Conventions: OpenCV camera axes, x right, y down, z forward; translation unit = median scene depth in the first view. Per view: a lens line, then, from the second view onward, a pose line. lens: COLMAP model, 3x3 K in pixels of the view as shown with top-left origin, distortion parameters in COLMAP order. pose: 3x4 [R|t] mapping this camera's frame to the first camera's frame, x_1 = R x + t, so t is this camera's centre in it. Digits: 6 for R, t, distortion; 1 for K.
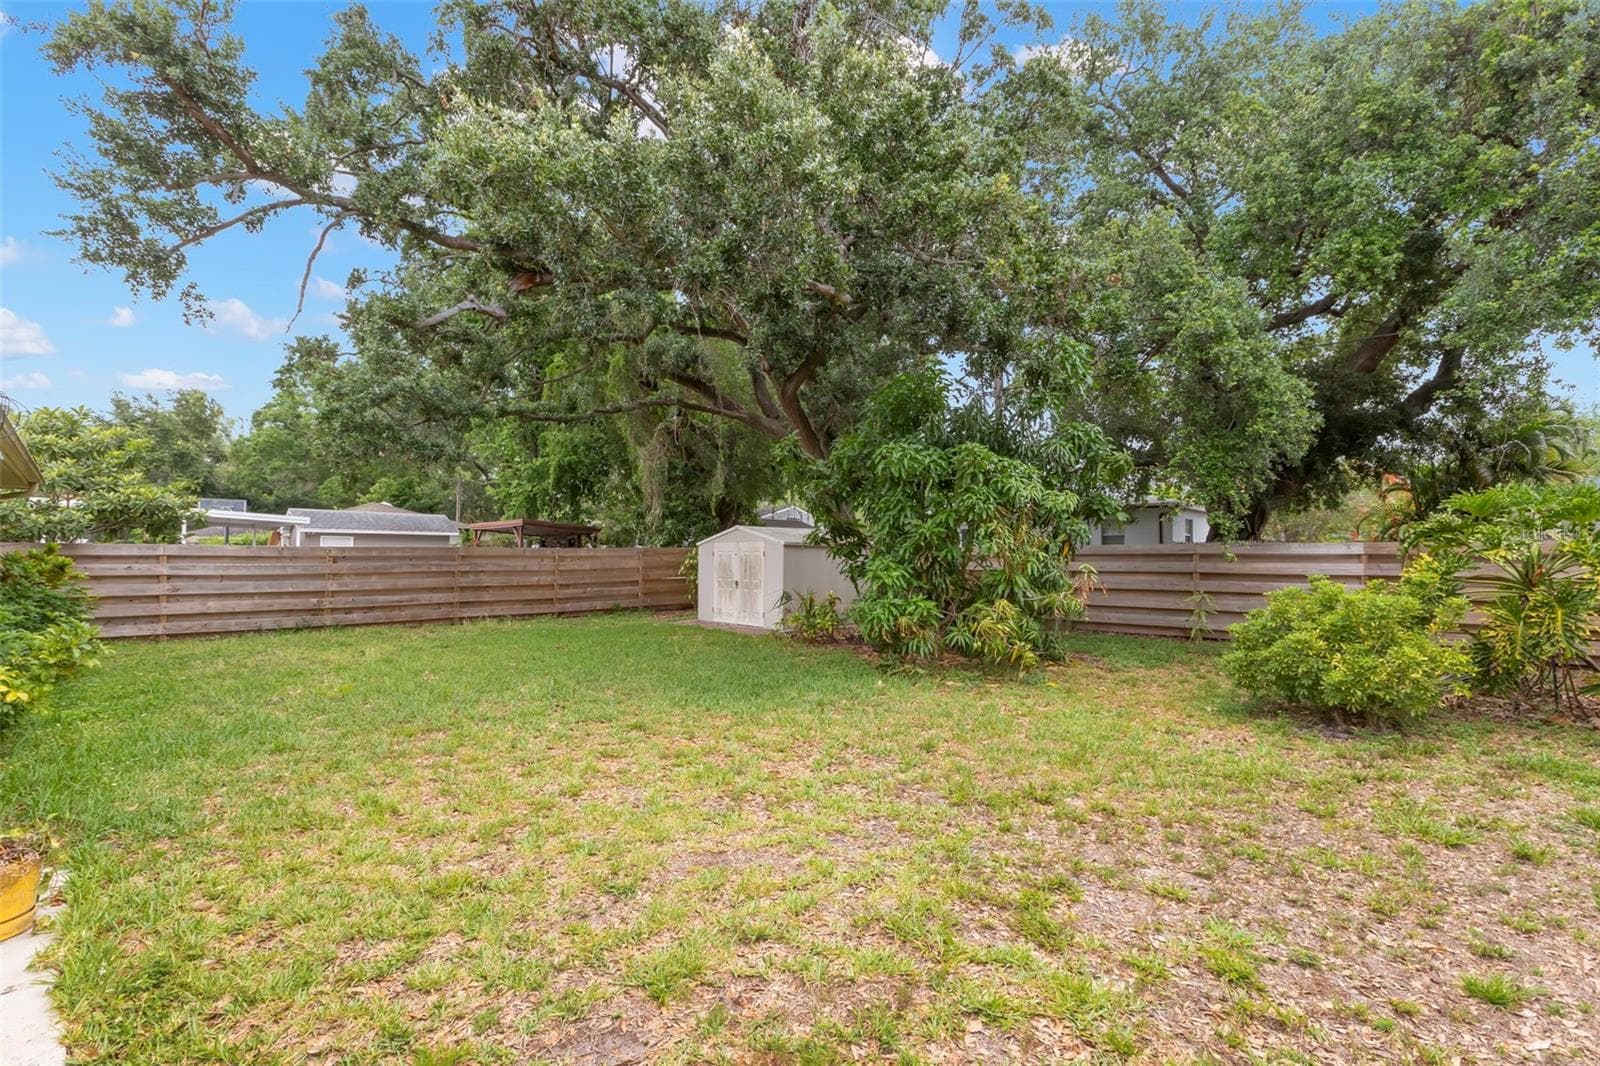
lens RADIAL K [[715.6, 0, 800.0], [0, 715.6, 533.0], [0, 0, 1]] dist [0.000566, -0.000406]
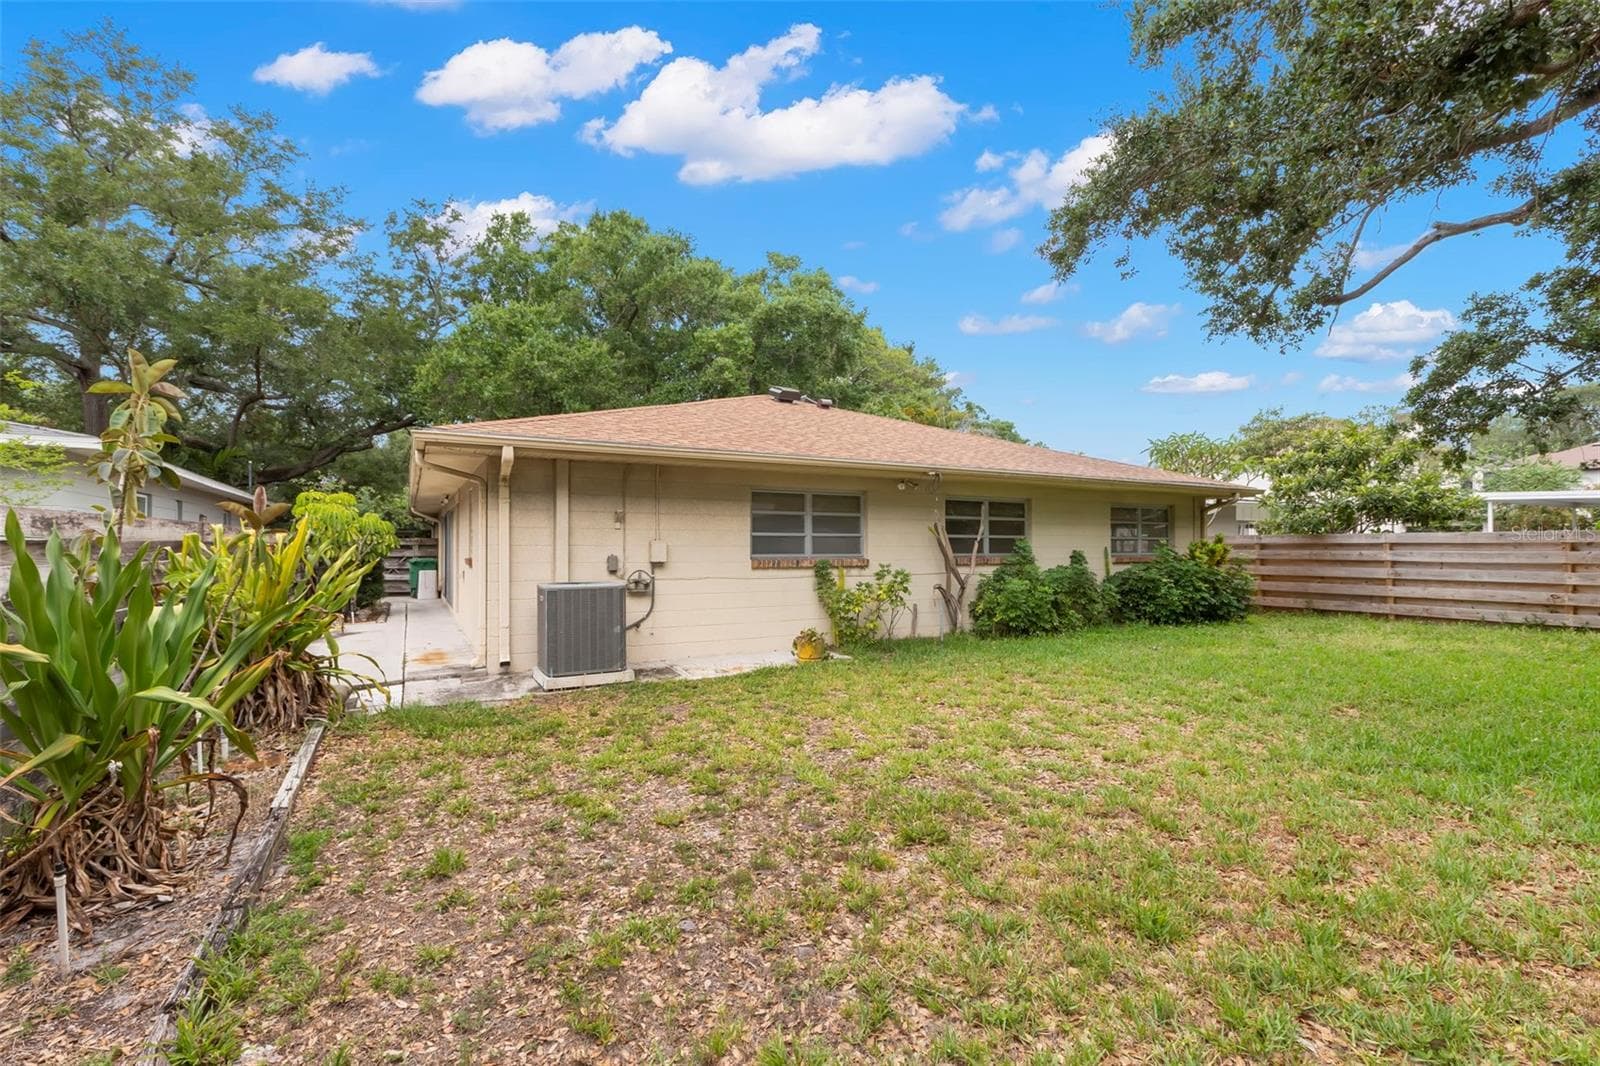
lens RADIAL K [[715.6, 0, 800.0], [0, 715.6, 533.0], [0, 0, 1]] dist [0.000566, -0.000406]
pose [[-0.272326, -0.020019, -0.961997, 0.438168], [0.031429, 0.999065, -0.029688, 0.019714], [0.961692, -0.038319, -0.271443, 0.423280]]
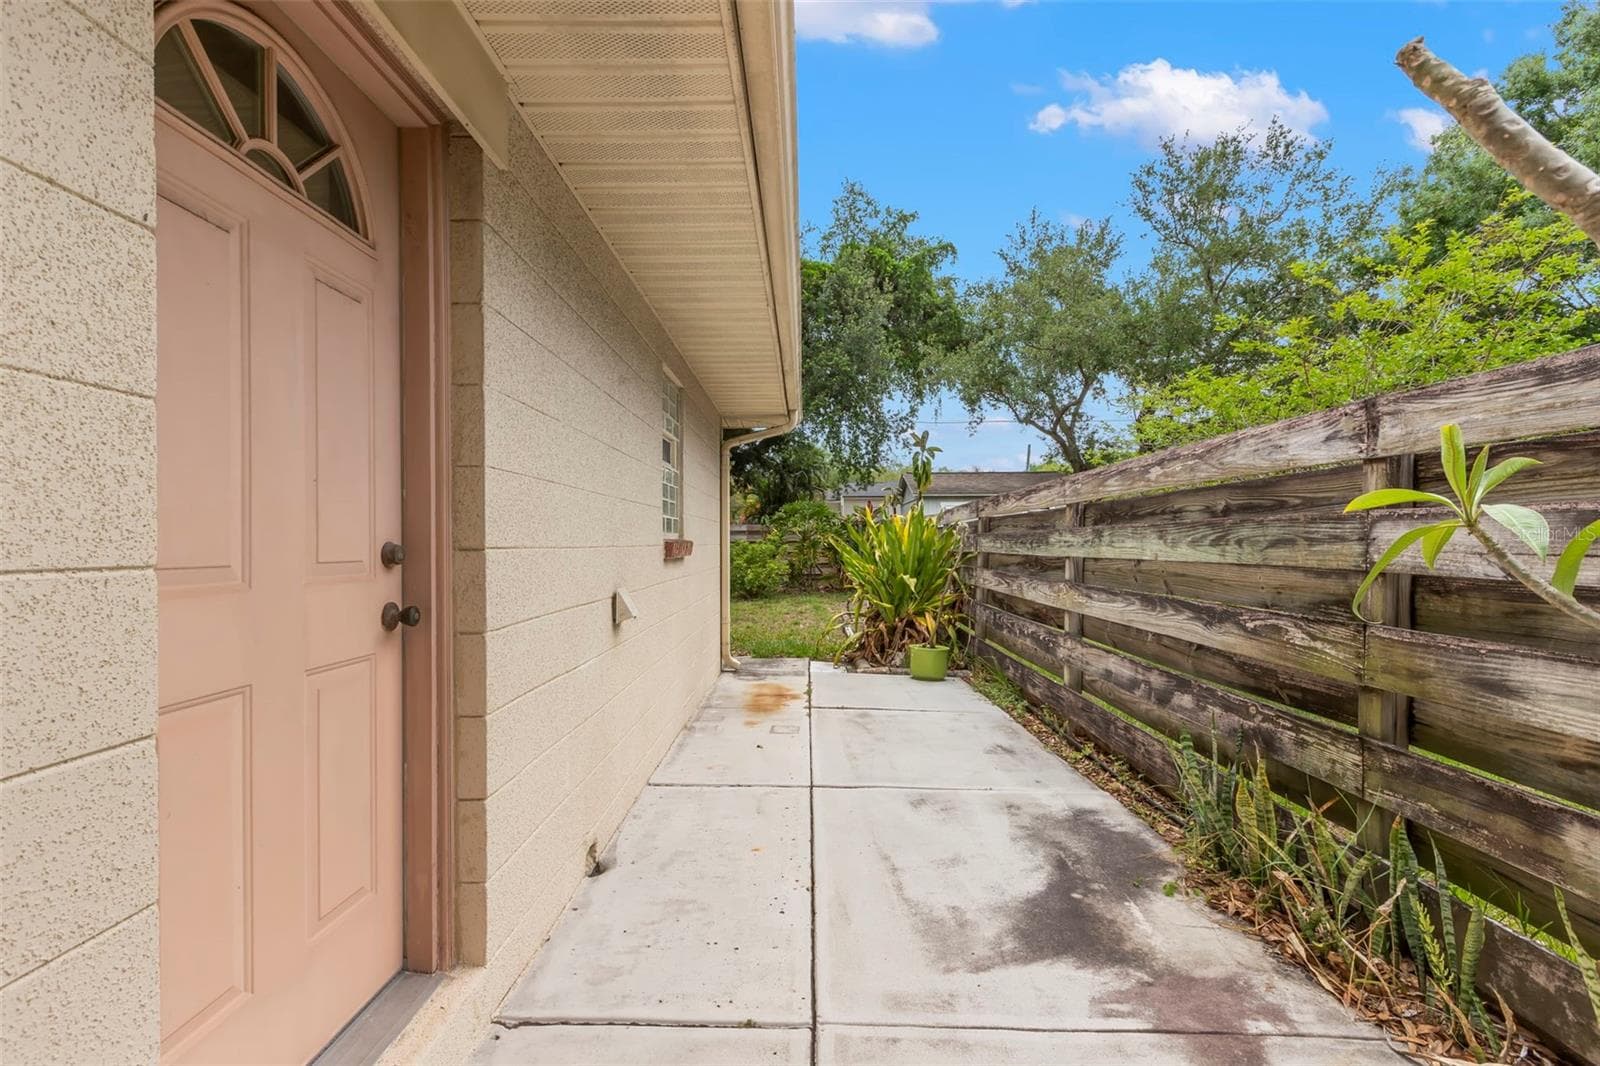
lens RADIAL K [[715.6, 0, 800.0], [0, 715.6, 533.0], [0, 0, 1]] dist [0.000566, -0.000406]
pose [[0.708867, -0.000904, 0.705342, -0.378447], [-0.017743, 0.999660, 0.019113, -0.002701], [-0.705119, -0.026063, 0.708610, -0.380203]]
